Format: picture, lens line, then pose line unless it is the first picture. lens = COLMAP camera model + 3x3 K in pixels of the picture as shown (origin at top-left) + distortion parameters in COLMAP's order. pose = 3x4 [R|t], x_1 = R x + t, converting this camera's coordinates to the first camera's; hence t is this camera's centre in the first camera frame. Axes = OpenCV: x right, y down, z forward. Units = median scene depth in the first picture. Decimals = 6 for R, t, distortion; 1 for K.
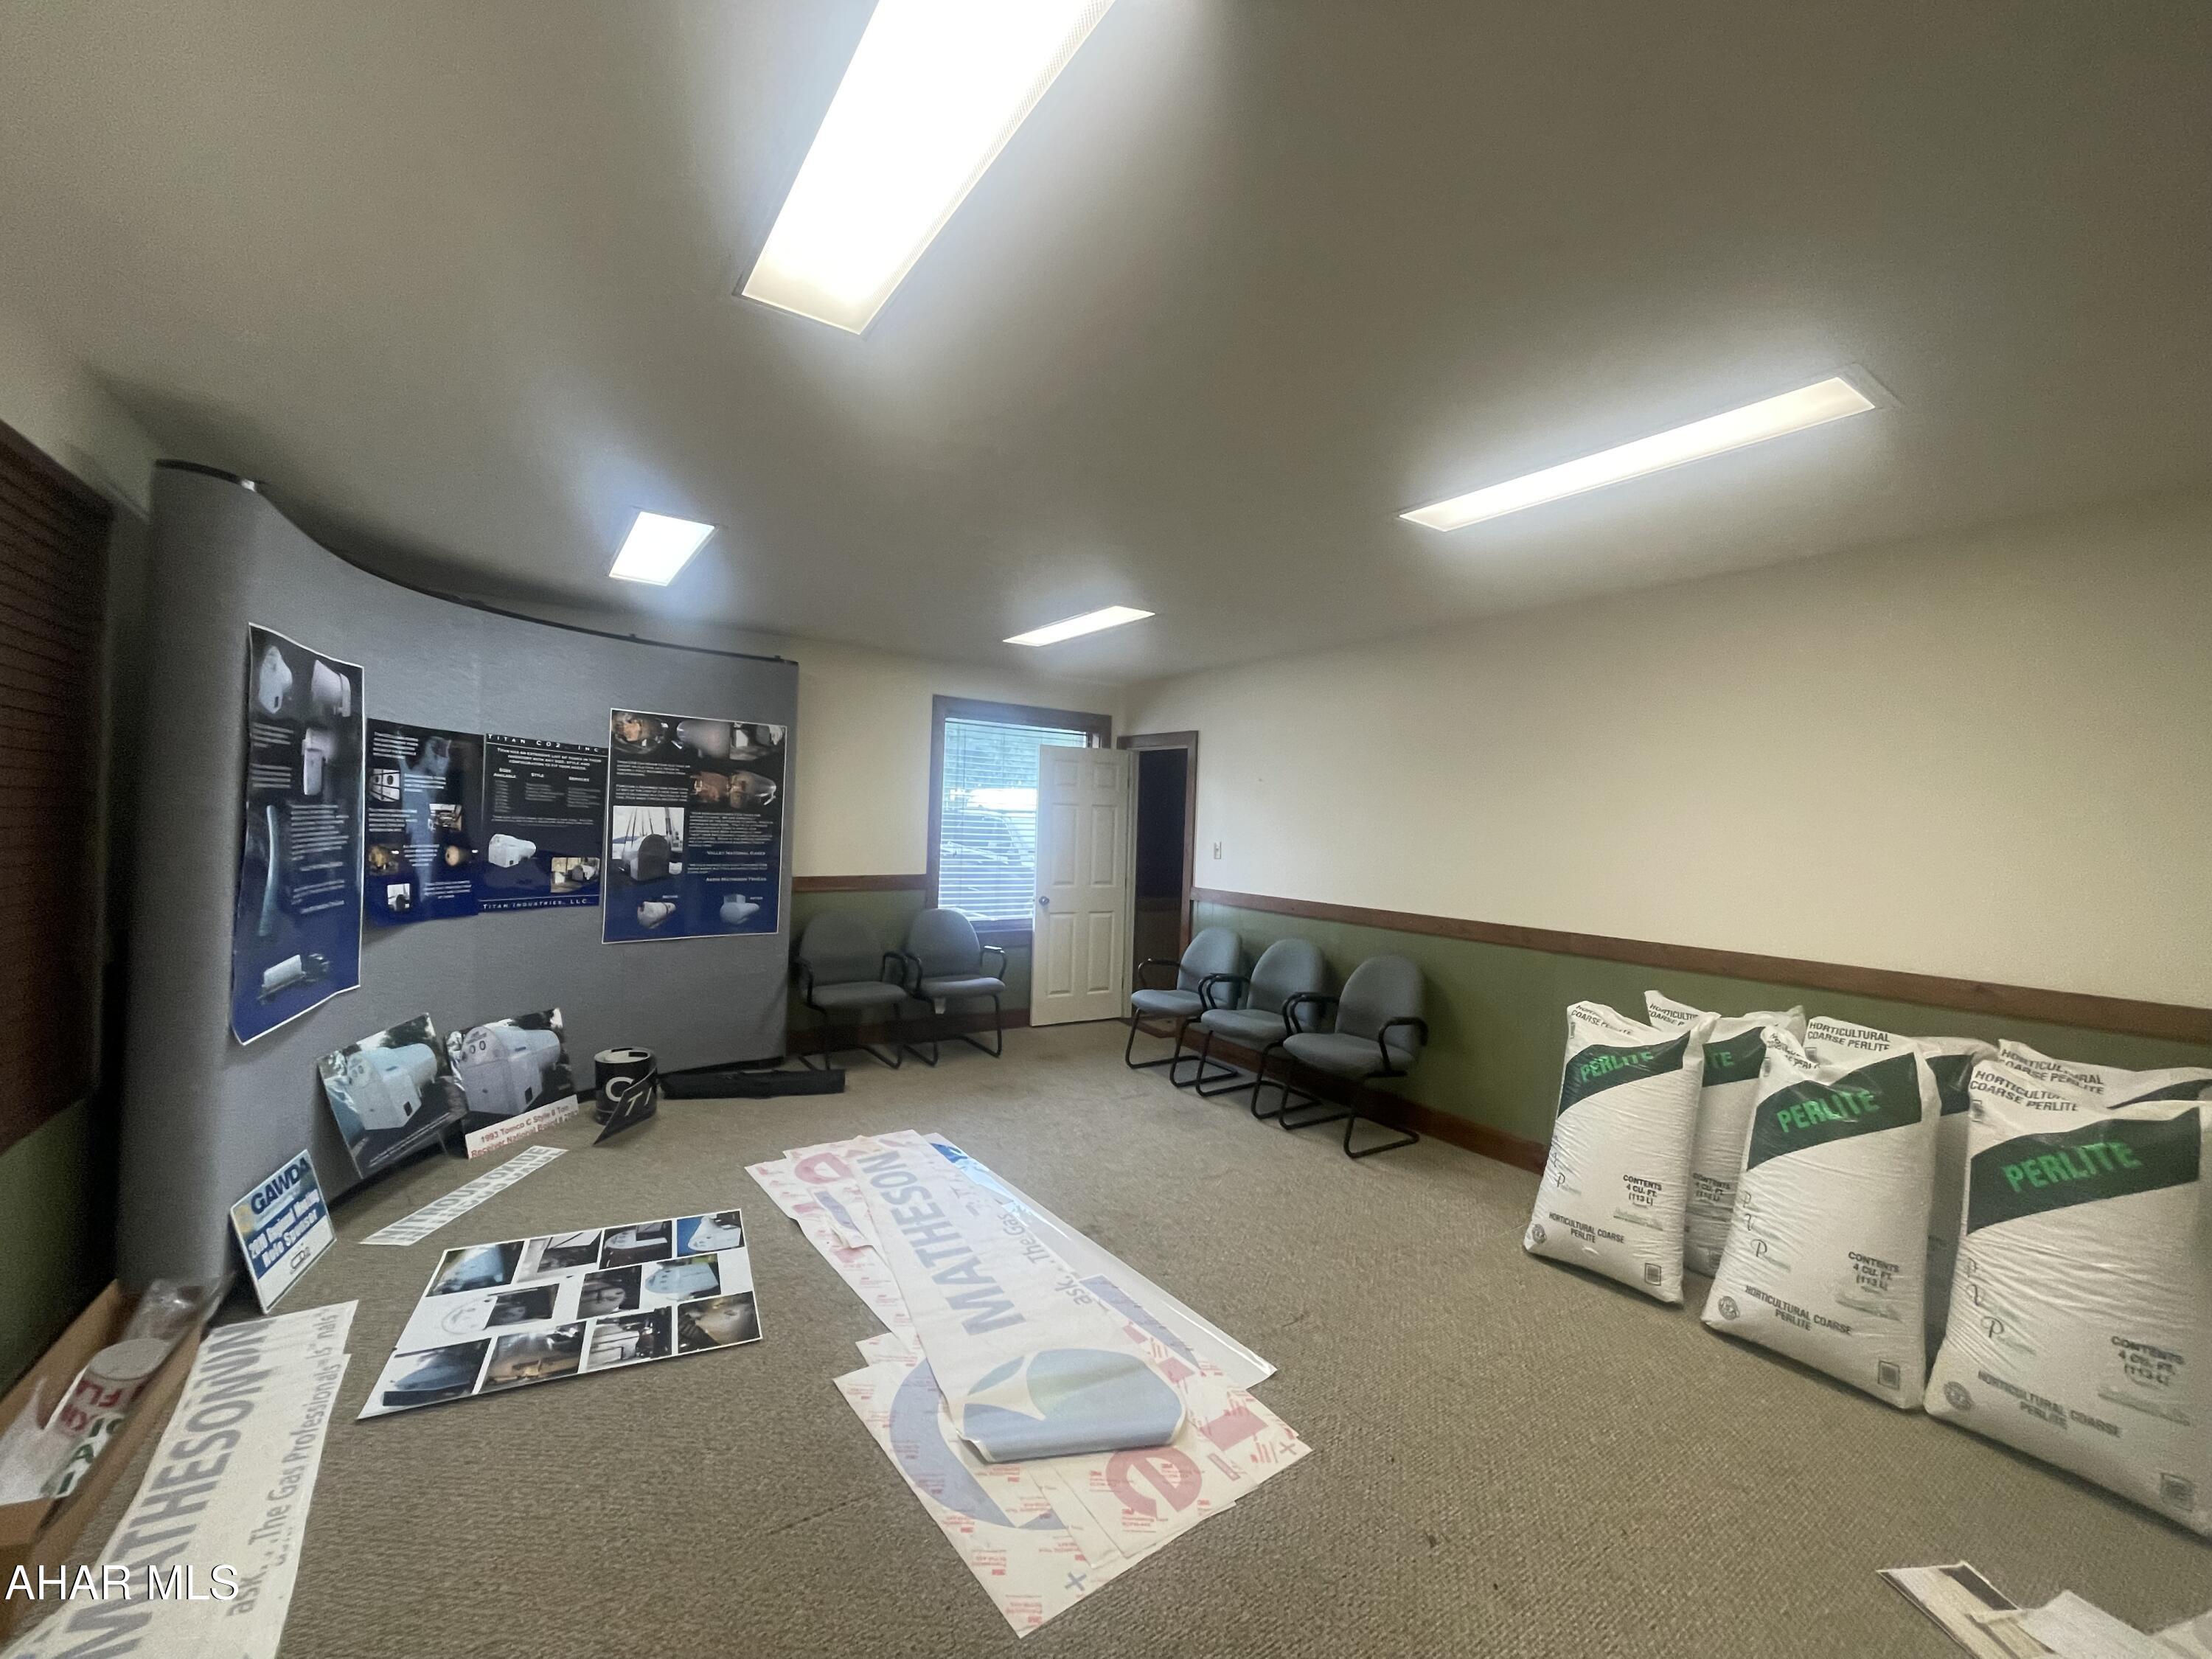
lens RADIAL K [[894.7, 0, 1109.9], [0, 894.7, 831.9], [0, 0, 1]] dist [-0.001351, -0.001036]
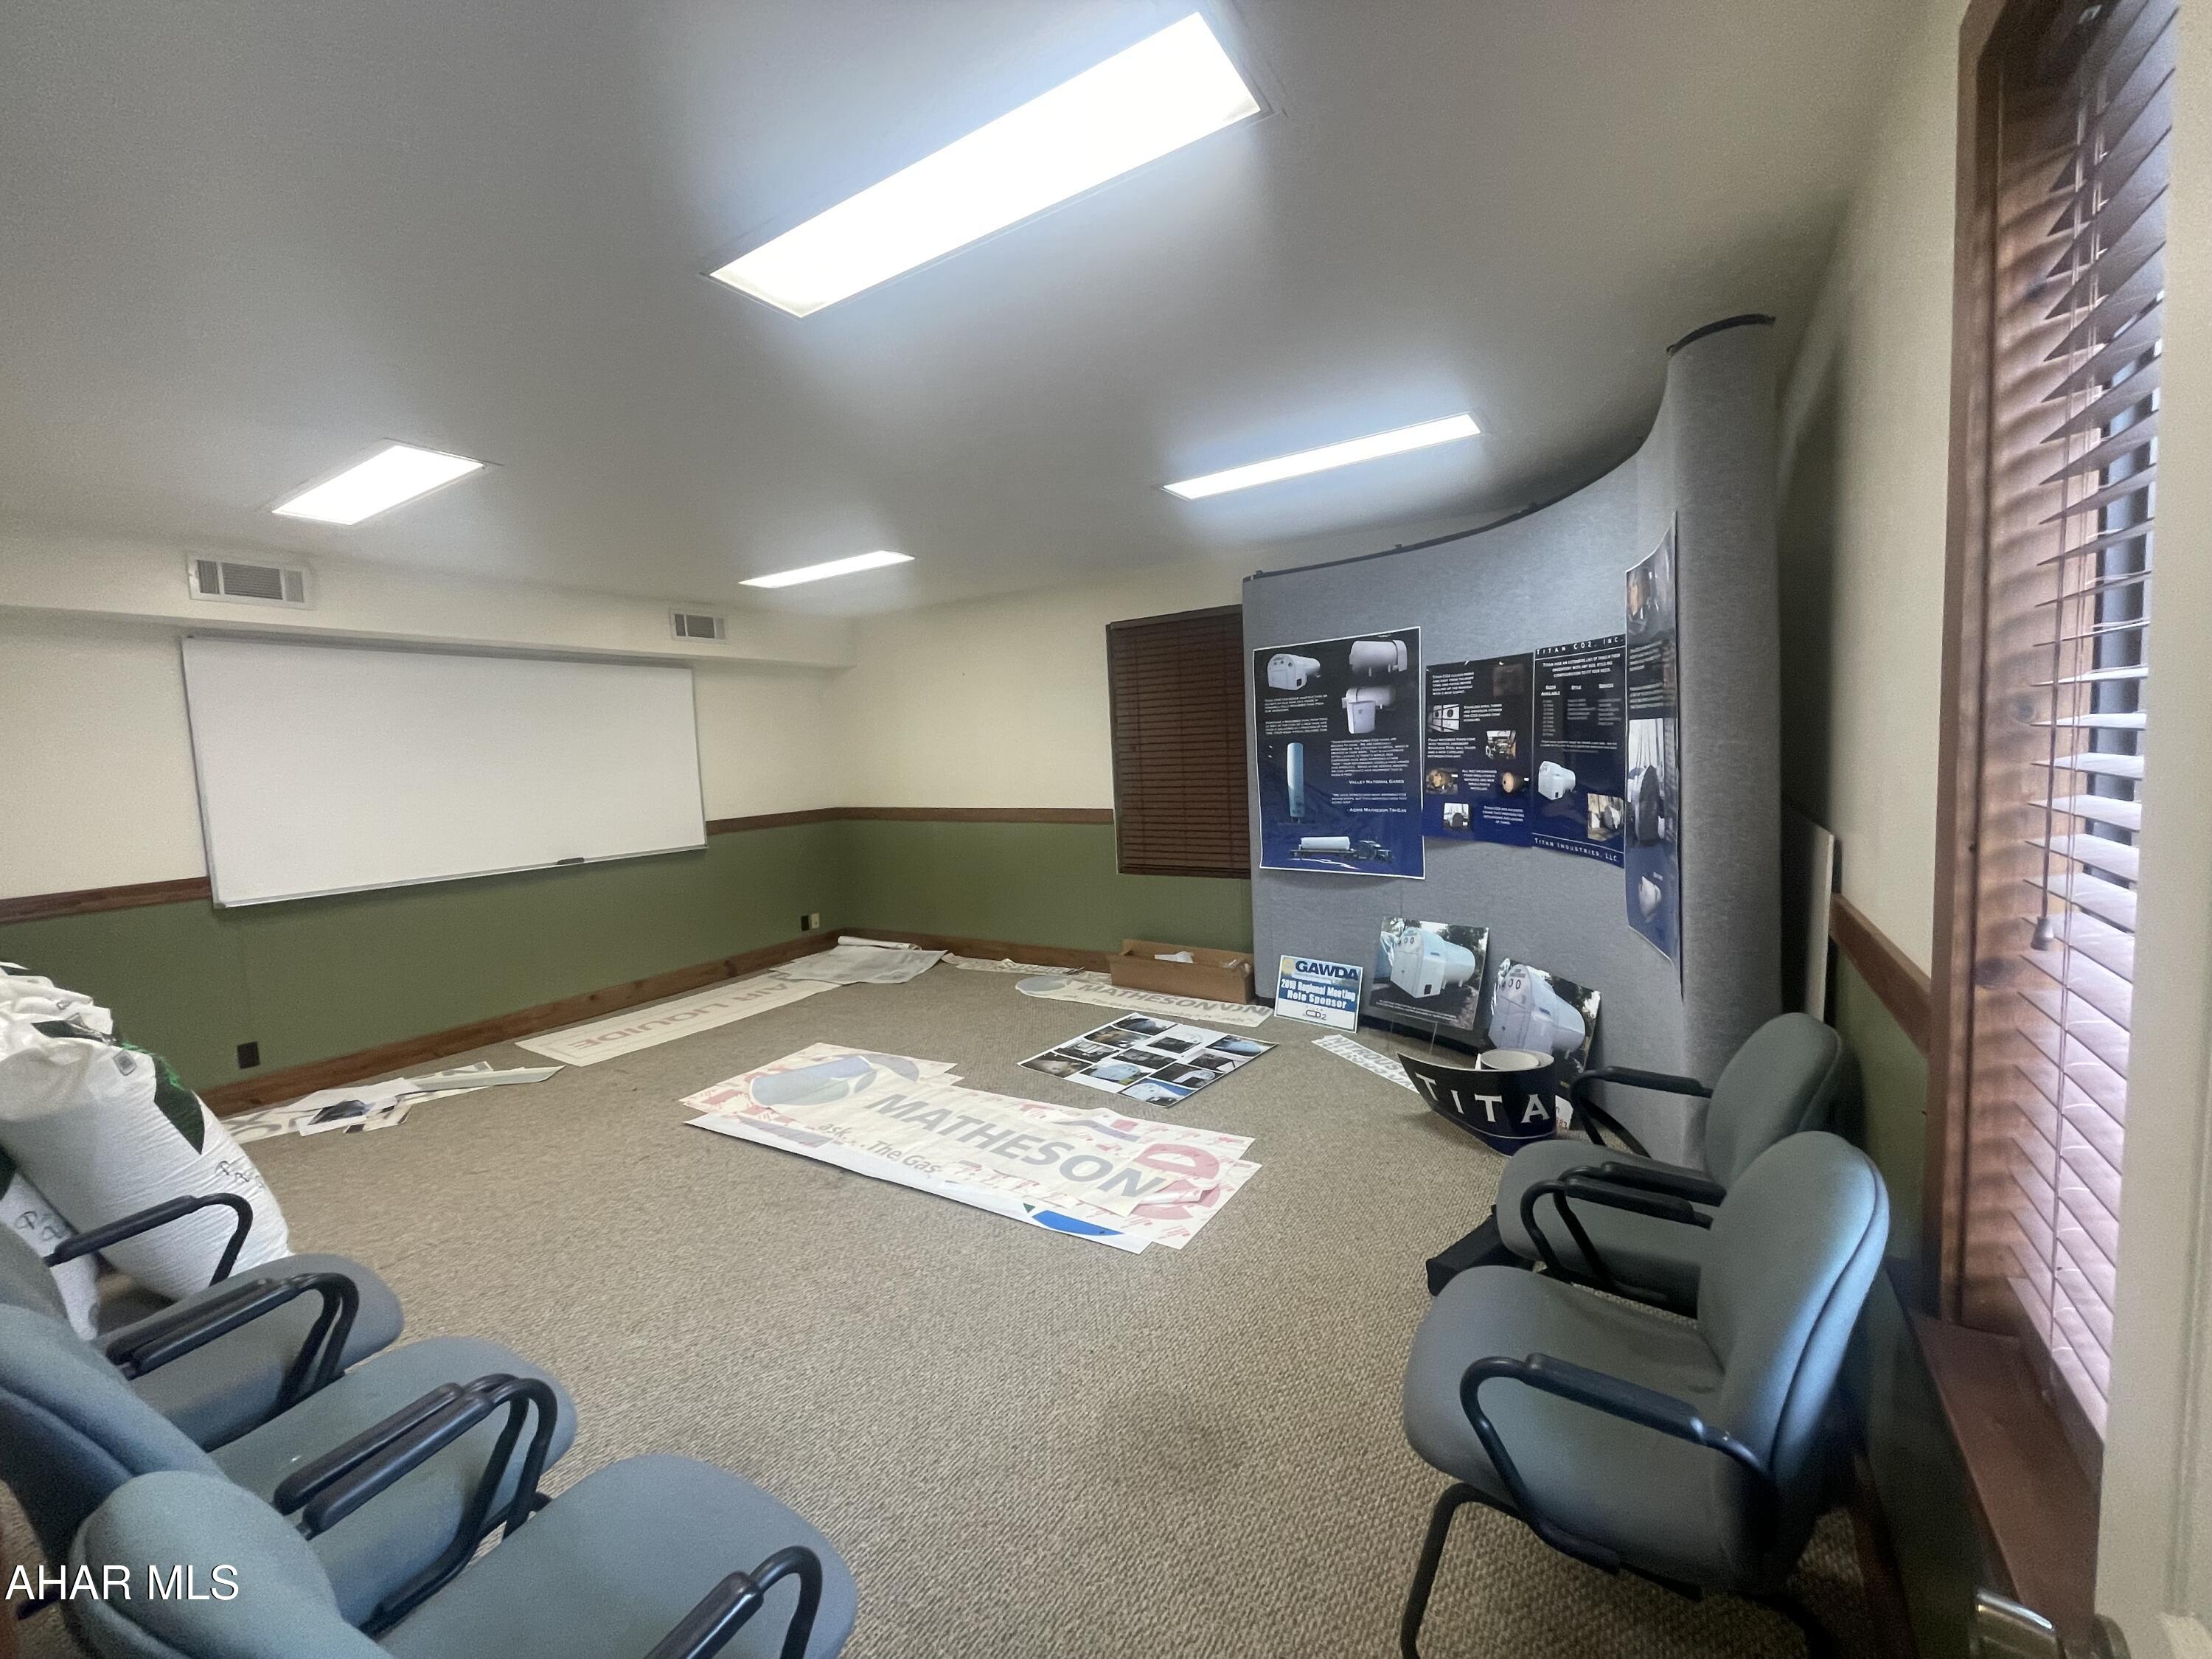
lens RADIAL K [[894.7, 0, 1112.1], [0, 894.7, 818.0], [0, 0, 1]] dist [-0.001351, -0.001036]
pose [[-0.918409, 0.038627, -0.393743, 0.069652], [0.009433, 0.997078, 0.075812, -0.014917], [0.395521, 0.065912, -0.916089, 1.956142]]
